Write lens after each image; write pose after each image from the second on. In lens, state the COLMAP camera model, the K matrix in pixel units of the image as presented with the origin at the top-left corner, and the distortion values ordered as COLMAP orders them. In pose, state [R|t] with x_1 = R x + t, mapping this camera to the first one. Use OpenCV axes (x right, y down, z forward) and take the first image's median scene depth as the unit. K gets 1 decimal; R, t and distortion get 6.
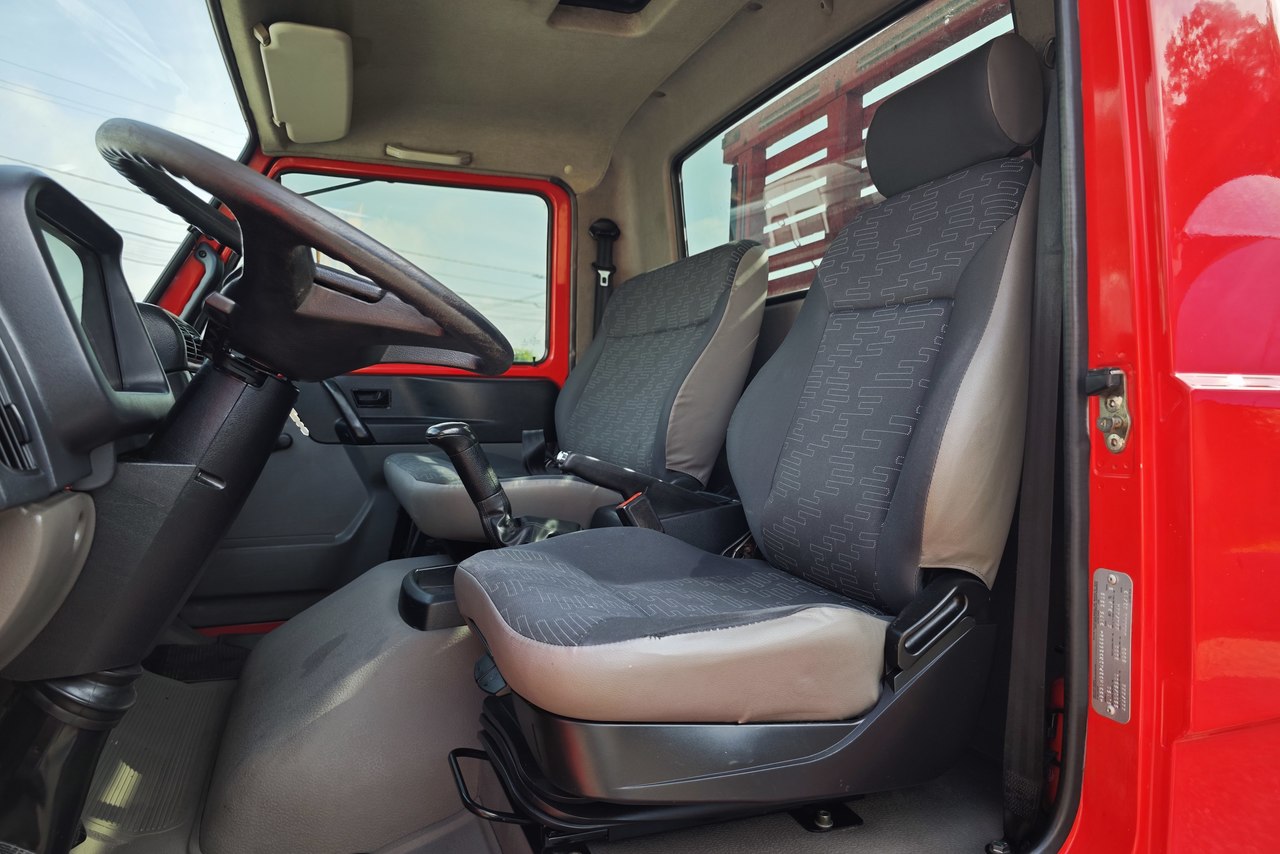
lens RADIAL K [[873.4, 0, 640.0], [0, 873.4, 427.0], [0, 0, 1]] dist [-0.001400, -0.004709]
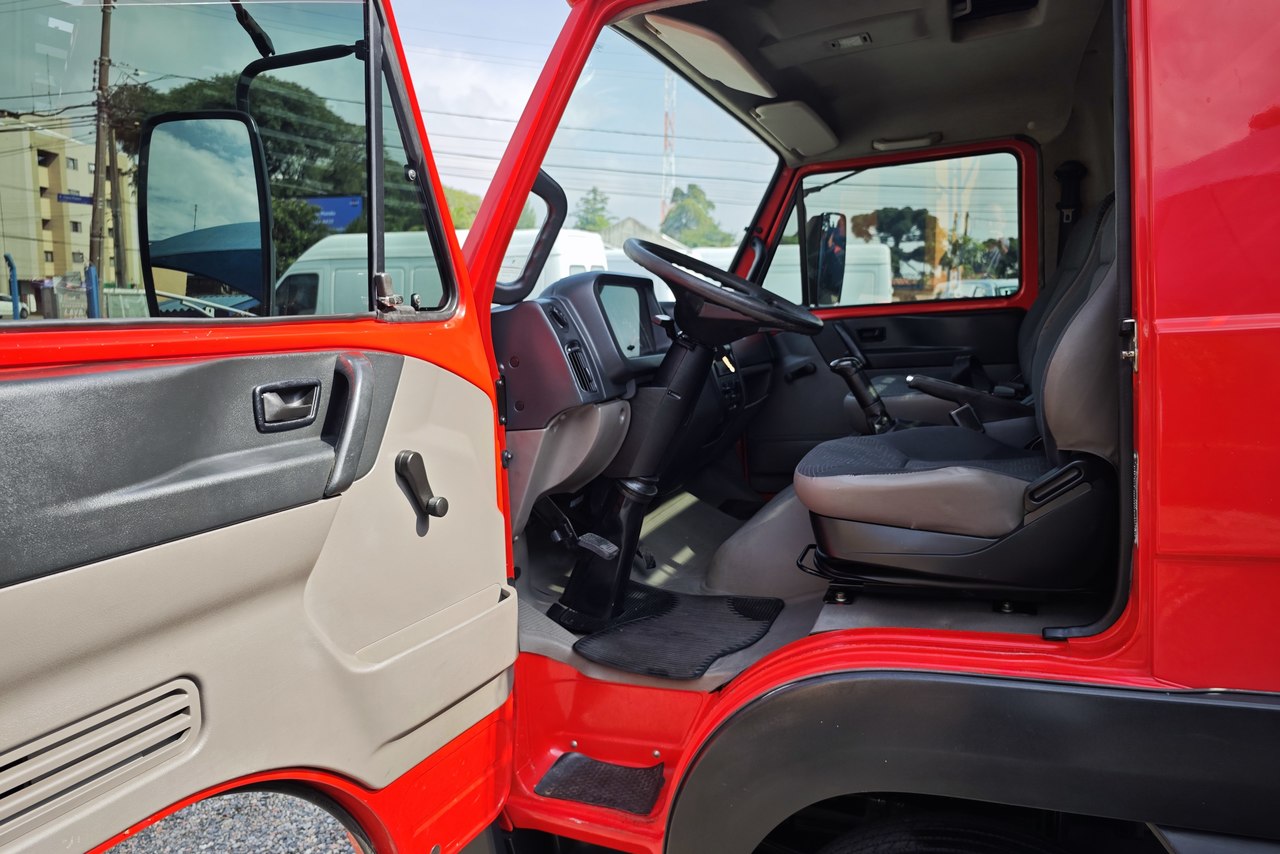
lens RADIAL K [[873.4, 0, 640.0], [0, 873.4, 427.0], [0, 0, 1]] dist [-0.001400, -0.004709]
pose [[0.750937, 0.018788, -0.660107, 0.542269], [0.043847, 0.995971, 0.078227, -0.020543], [0.658917, -0.087687, 0.747087, -0.427662]]
